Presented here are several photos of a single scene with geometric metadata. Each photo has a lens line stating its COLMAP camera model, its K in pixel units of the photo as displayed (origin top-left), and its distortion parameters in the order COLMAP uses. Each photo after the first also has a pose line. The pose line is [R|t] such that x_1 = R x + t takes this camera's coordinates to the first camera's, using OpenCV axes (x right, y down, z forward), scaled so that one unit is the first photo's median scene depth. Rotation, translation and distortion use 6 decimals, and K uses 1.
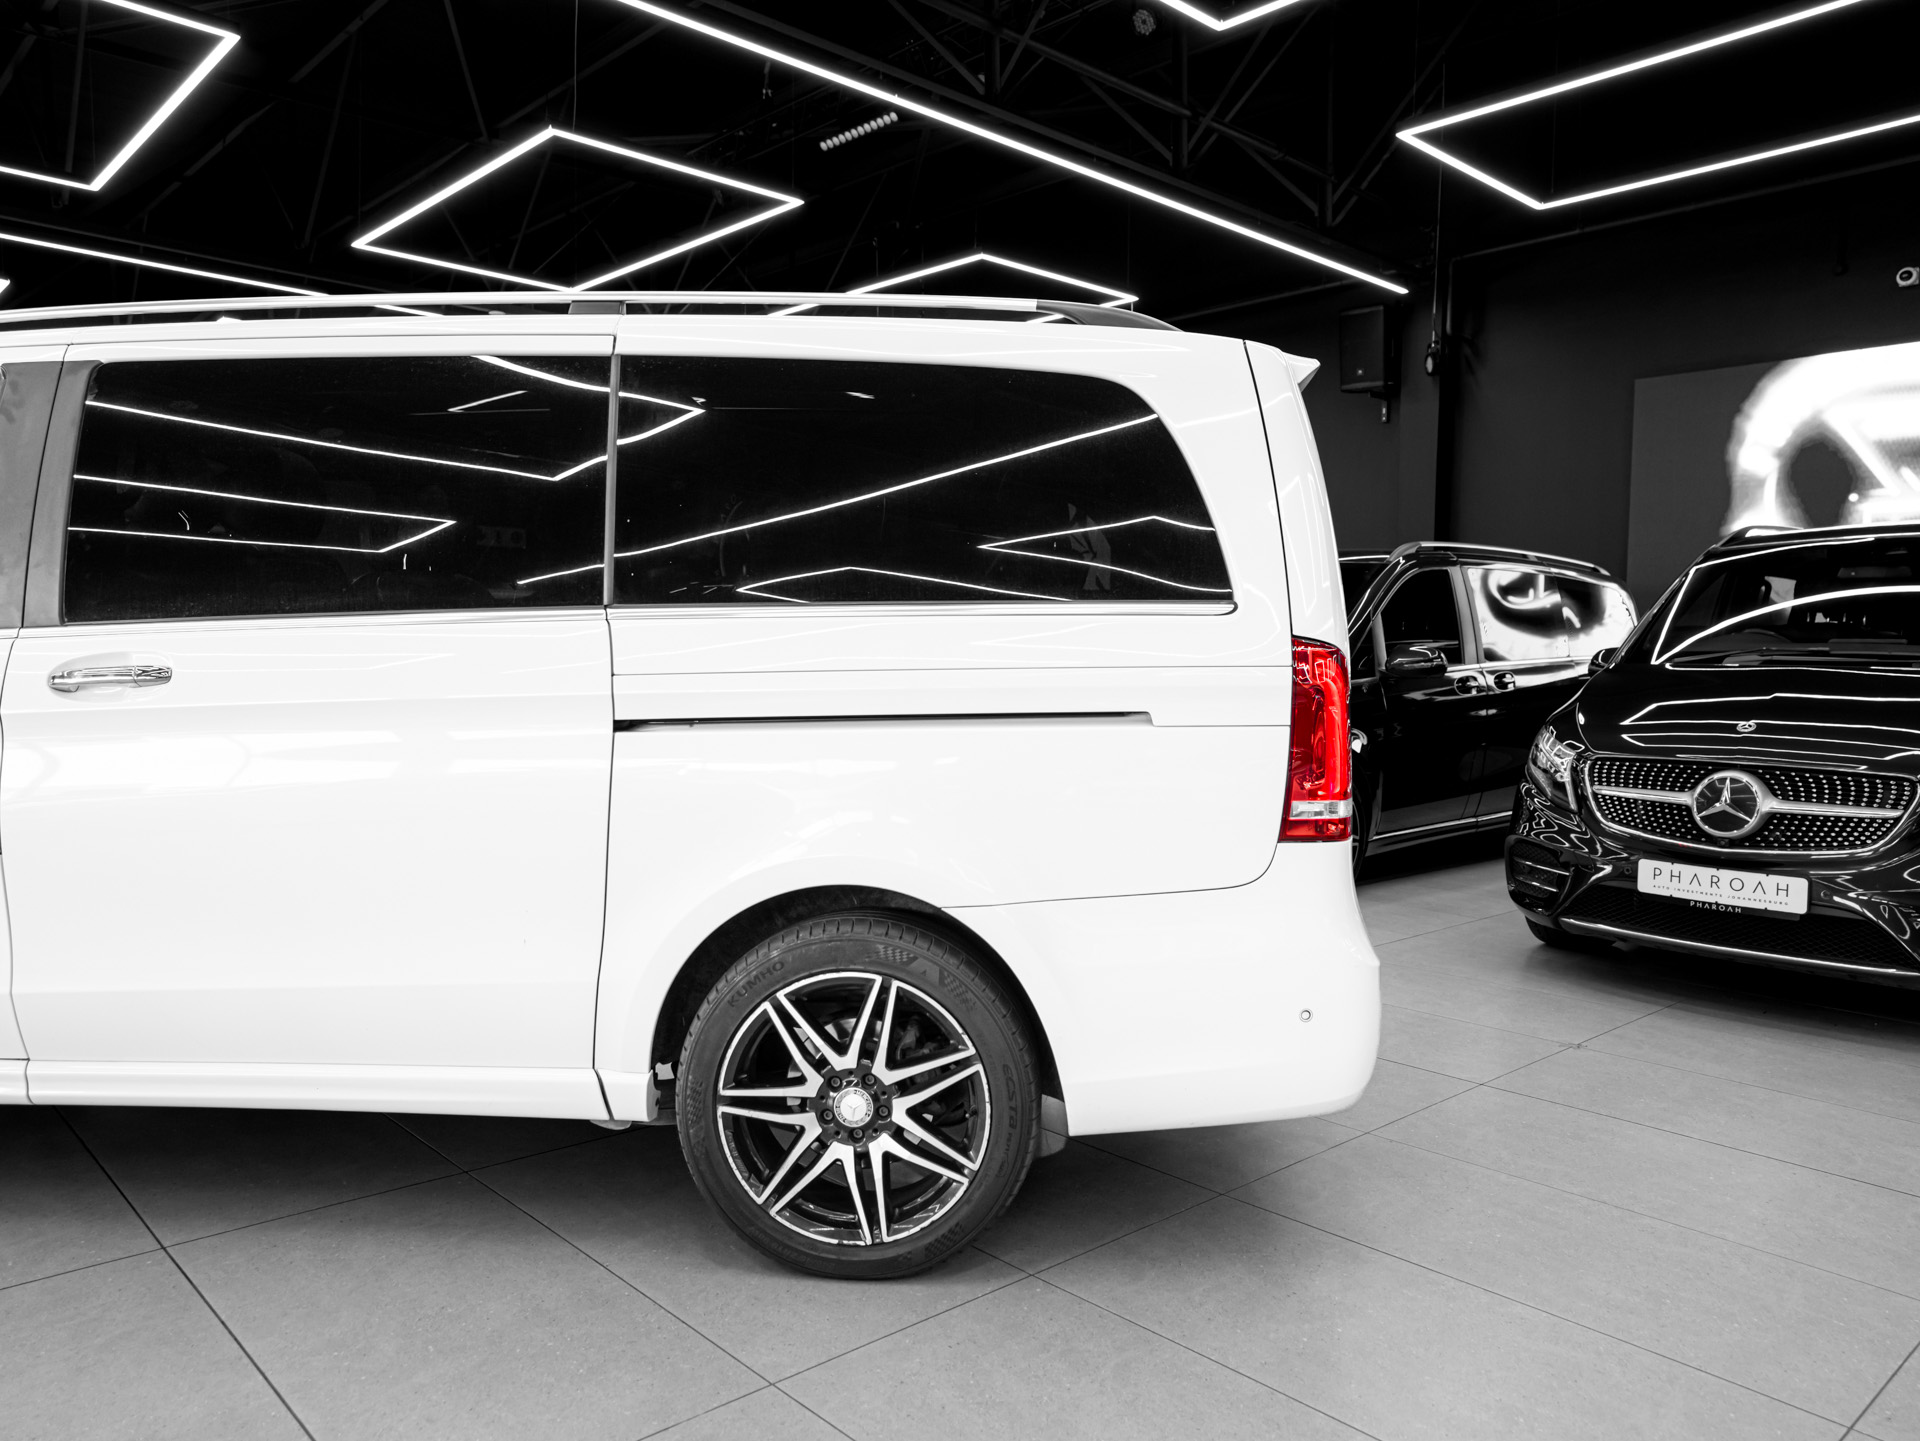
lens RADIAL K [[1379.0, 0, 960.0], [0, 1379.0, 720.5], [0, 0, 1]] dist [-0.038636, 0.066304]
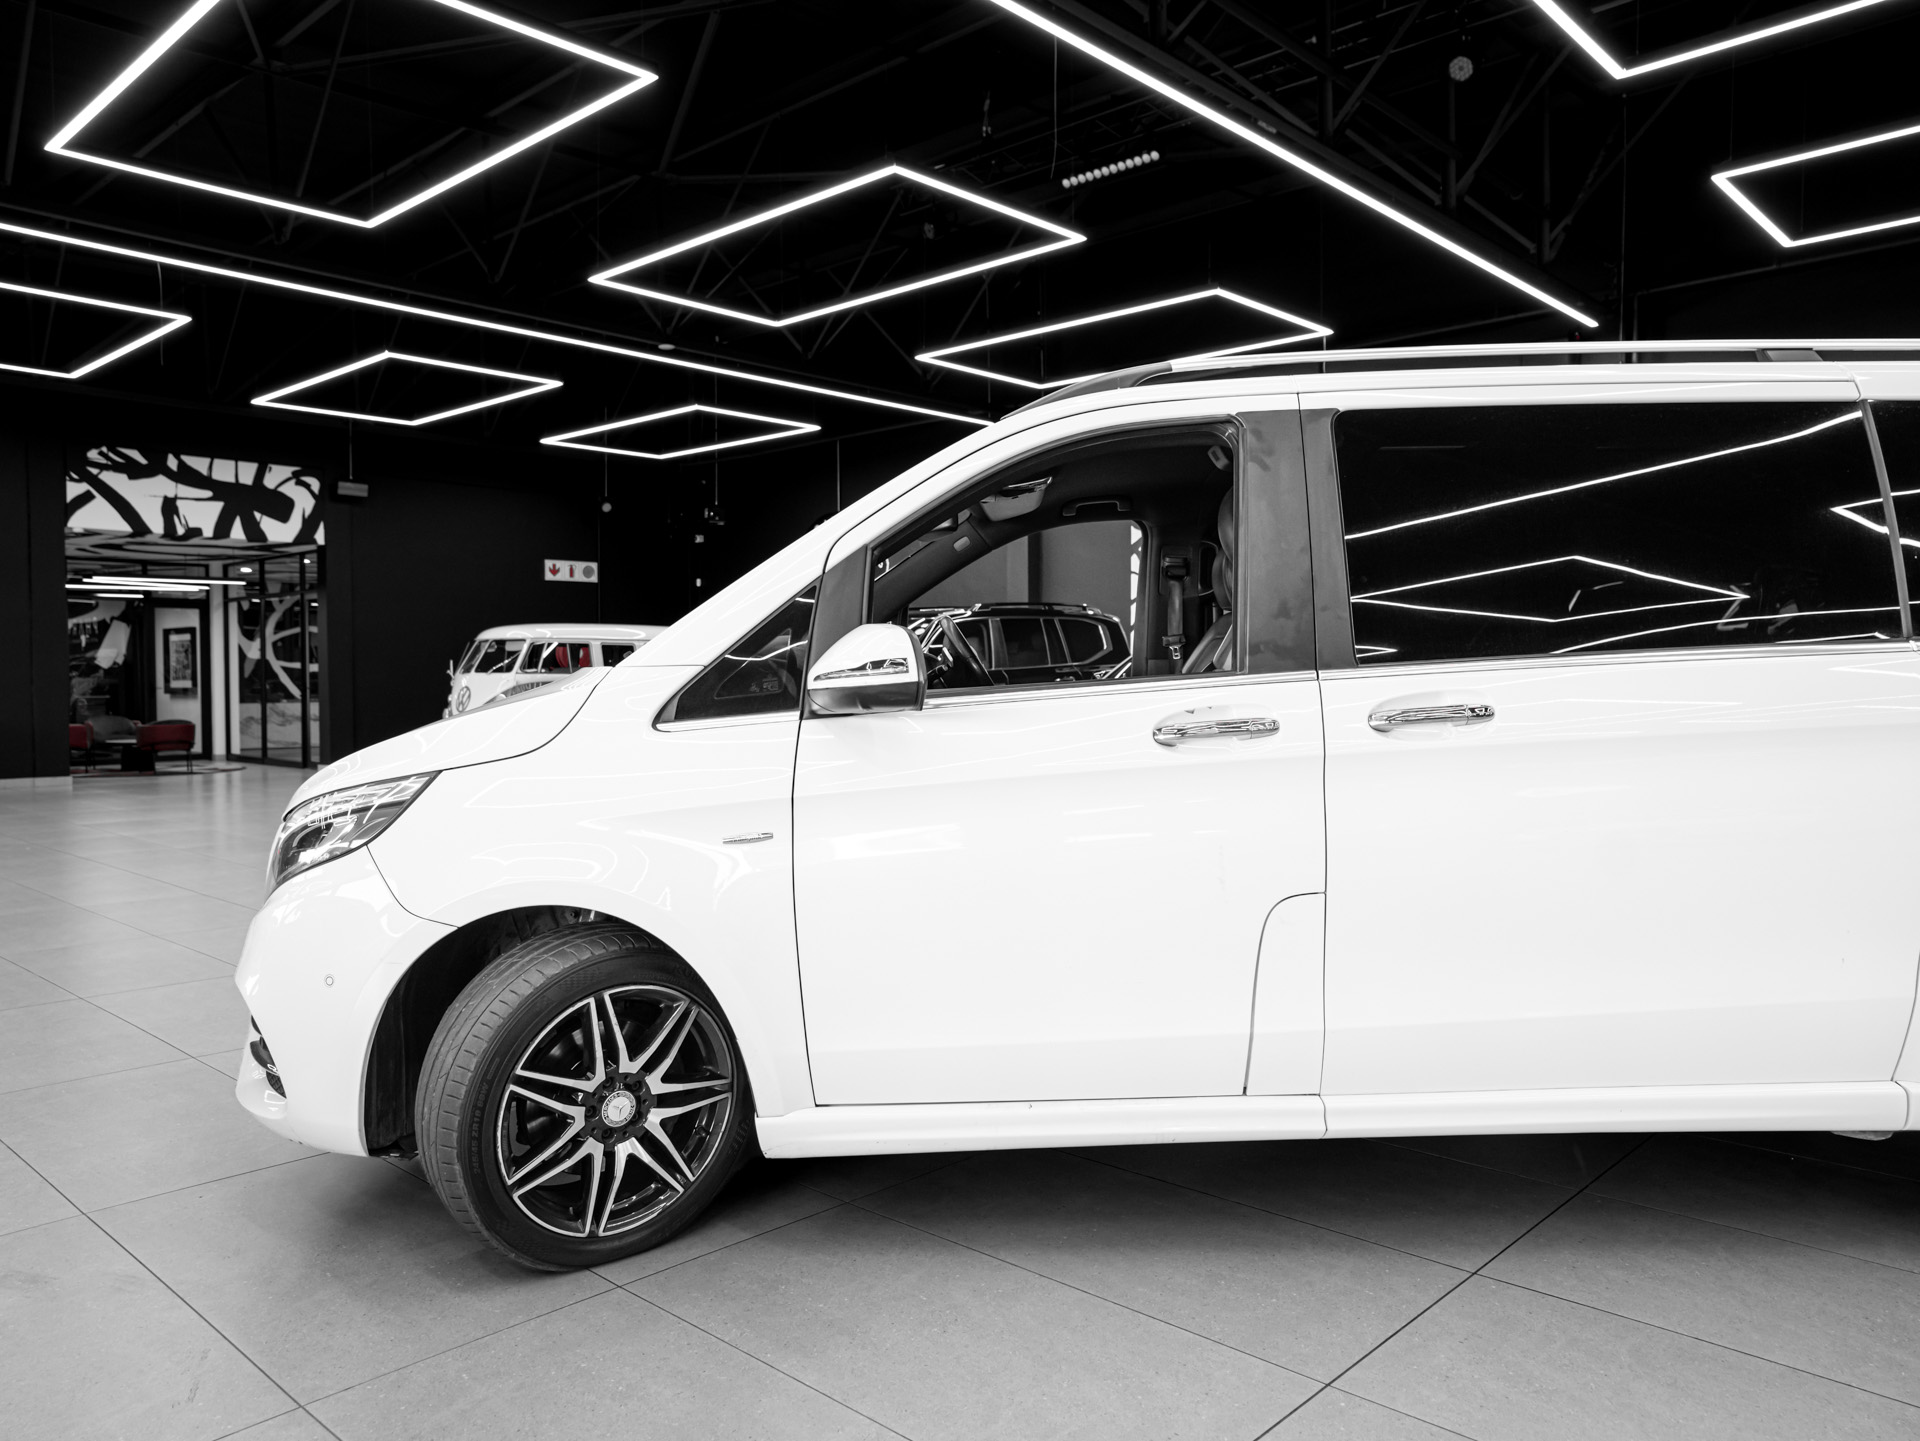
lens RADIAL K [[1379.0, 0, 960.0], [0, 1379.0, 720.5], [0, 0, 1]] dist [-0.038636, 0.066304]
pose [[0.997137, -0.021878, 0.072386, -1.066158], [0.023264, 0.999561, -0.018359, -0.018389], [-0.071953, 0.019990, 0.997208, 0.002300]]
